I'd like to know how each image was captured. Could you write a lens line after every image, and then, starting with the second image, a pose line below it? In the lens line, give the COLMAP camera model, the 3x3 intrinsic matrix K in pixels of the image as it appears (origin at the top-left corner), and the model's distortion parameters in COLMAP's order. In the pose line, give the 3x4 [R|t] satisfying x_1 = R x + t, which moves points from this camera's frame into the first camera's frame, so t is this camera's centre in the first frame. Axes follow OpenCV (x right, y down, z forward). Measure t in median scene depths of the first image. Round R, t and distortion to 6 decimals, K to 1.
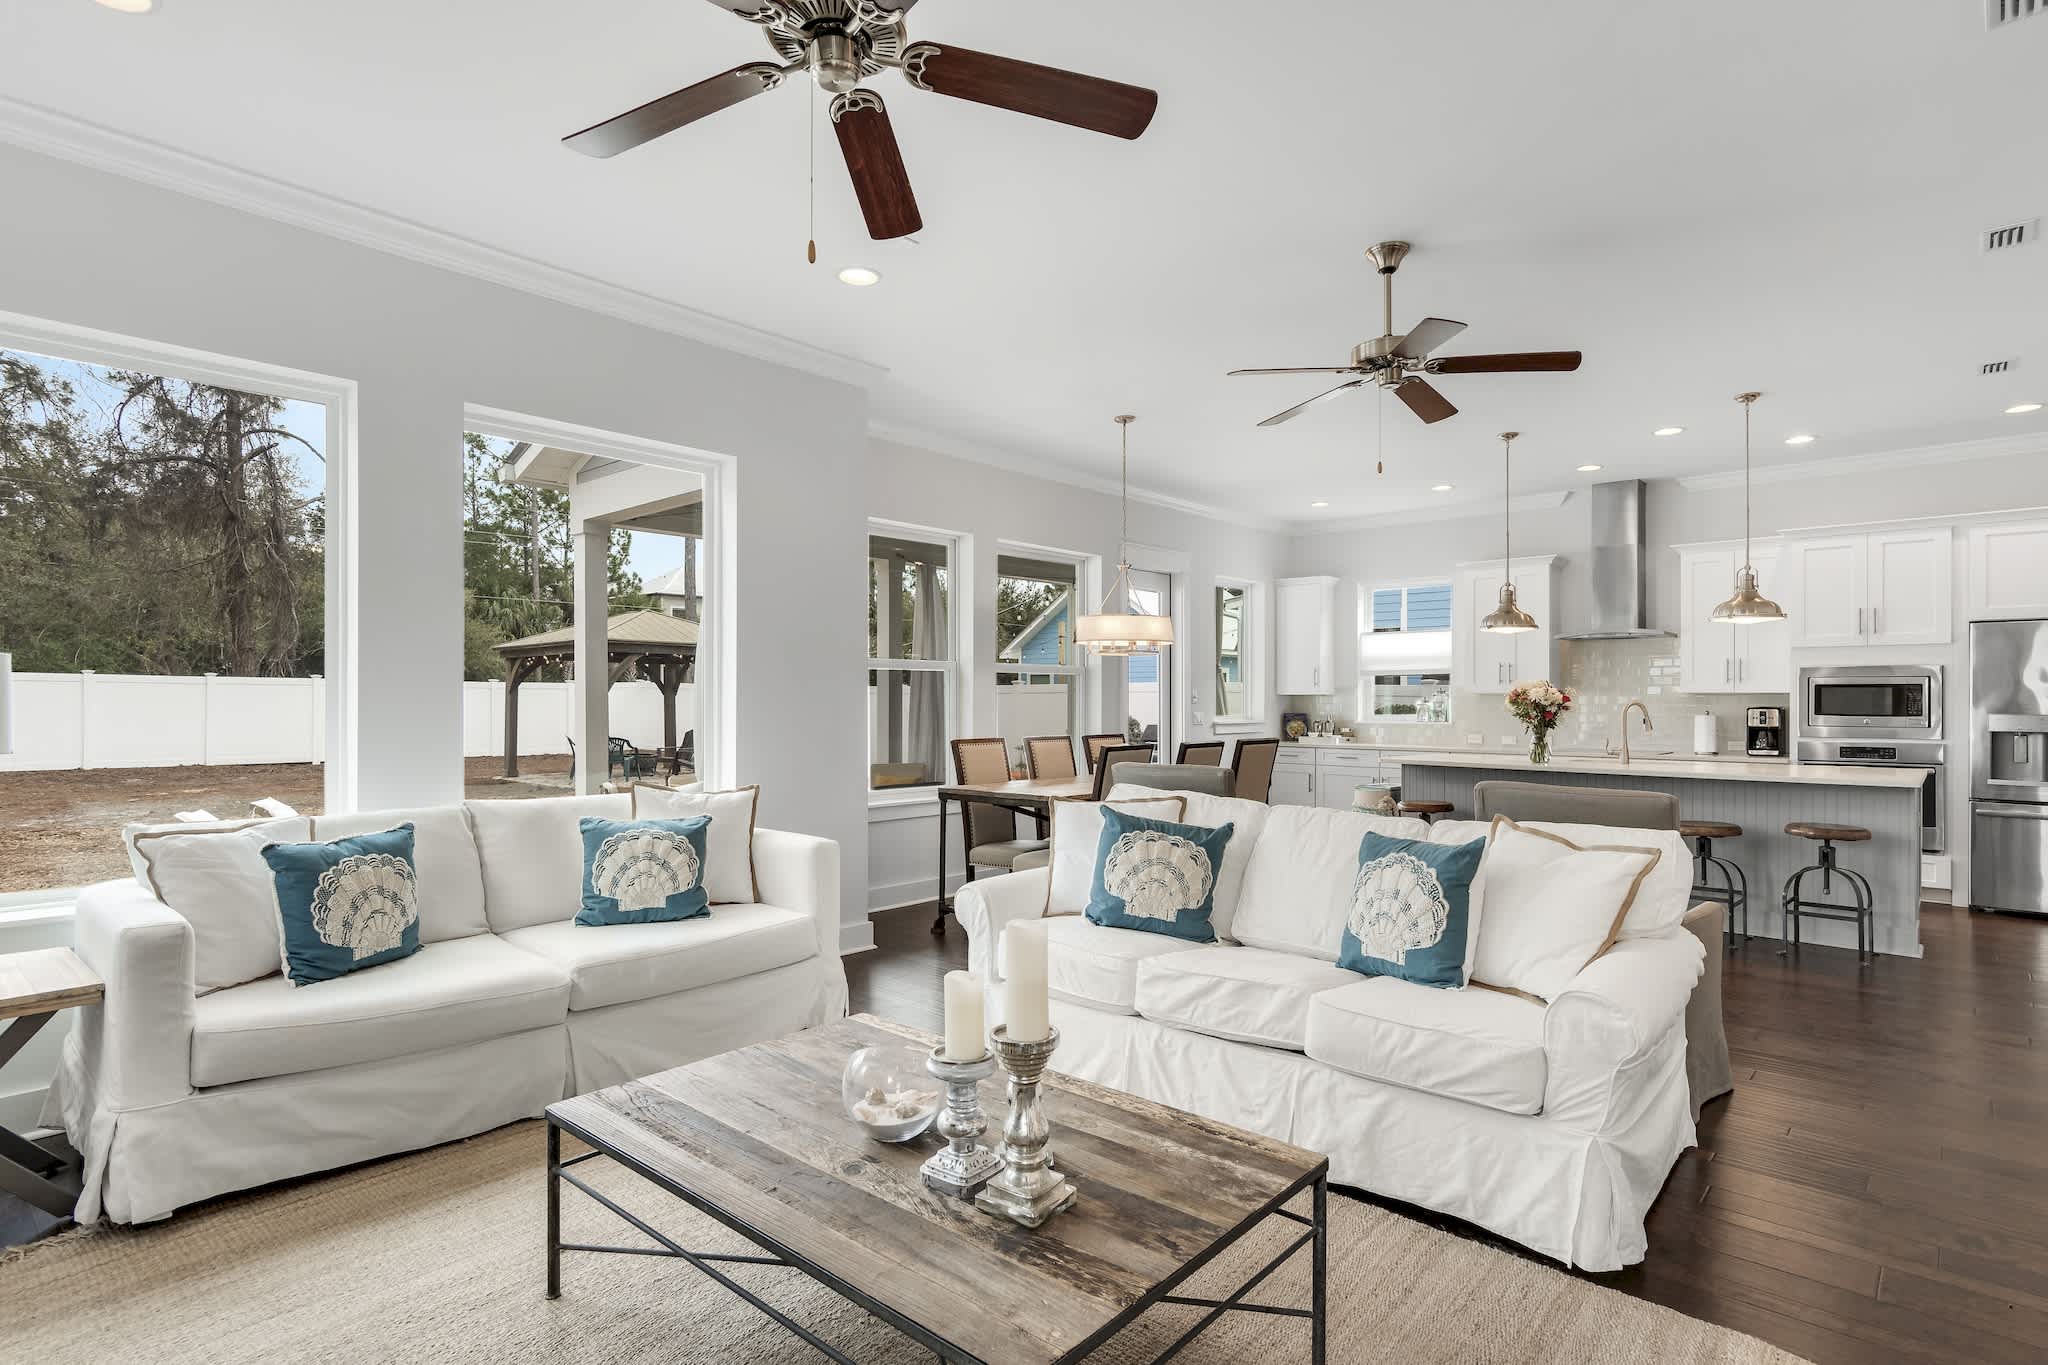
lens RADIAL K [[1038.1, 0, 1023.8], [0, 1038.1, 695.3], [0, 0, 1]] dist [0.008693, 0.001578]
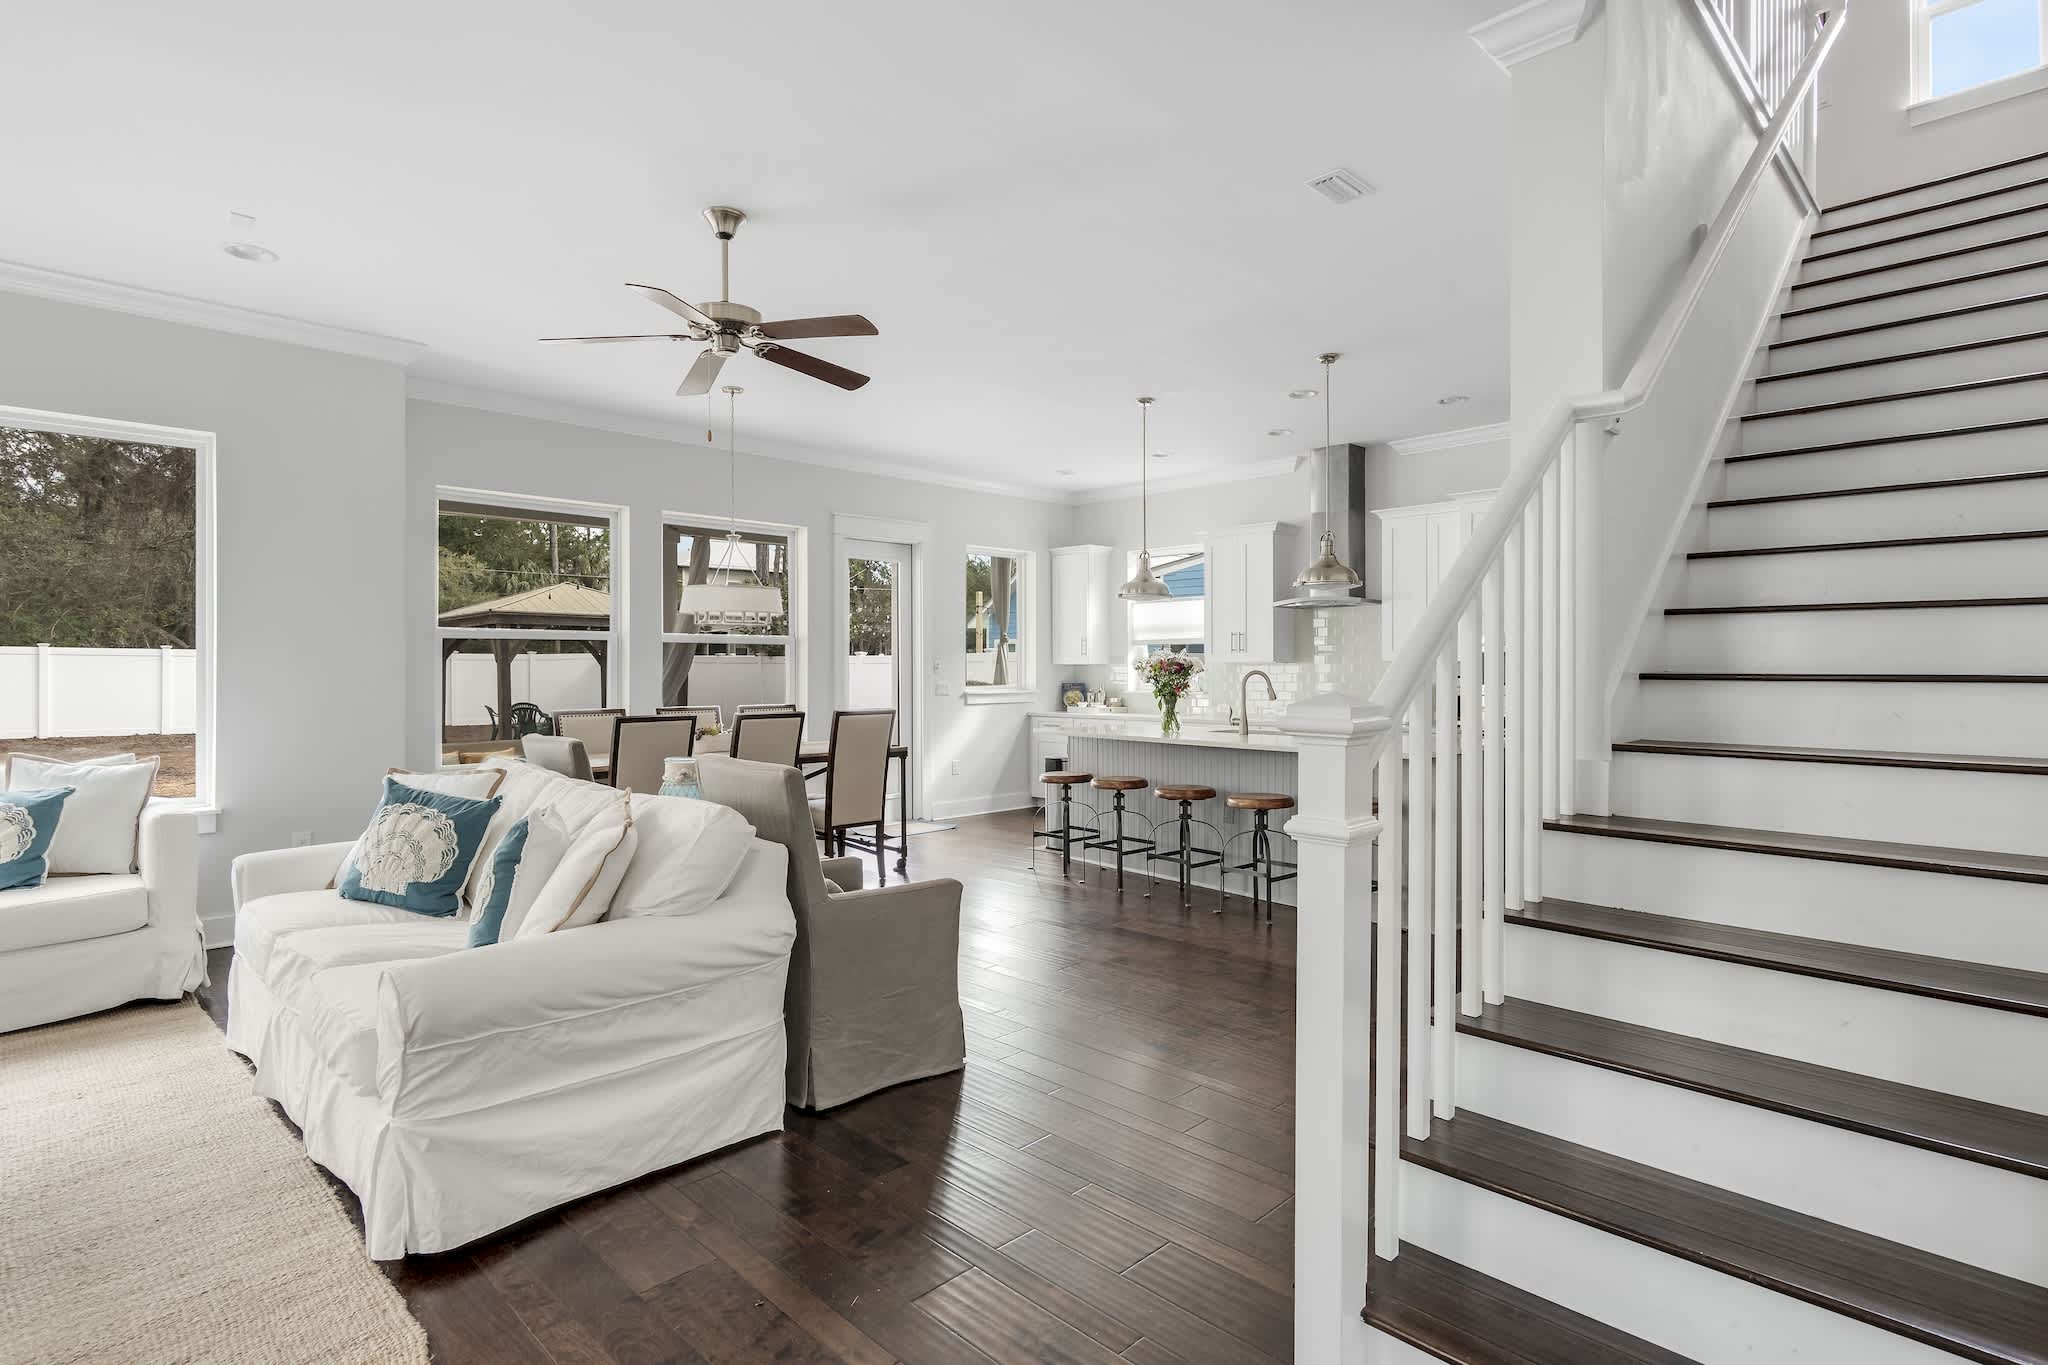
lens RADIAL K [[1027.6, 0, 1011.4], [0, 1027.6, 665.7], [0, 0, 1]] dist [0.021777, 0.000407]
pose [[0.998616, -0.002466, -0.052544, 0.320641], [0.002514, 0.999996, 0.000850, -0.000434], [0.052542, -0.000980, 0.998618, 0.016563]]
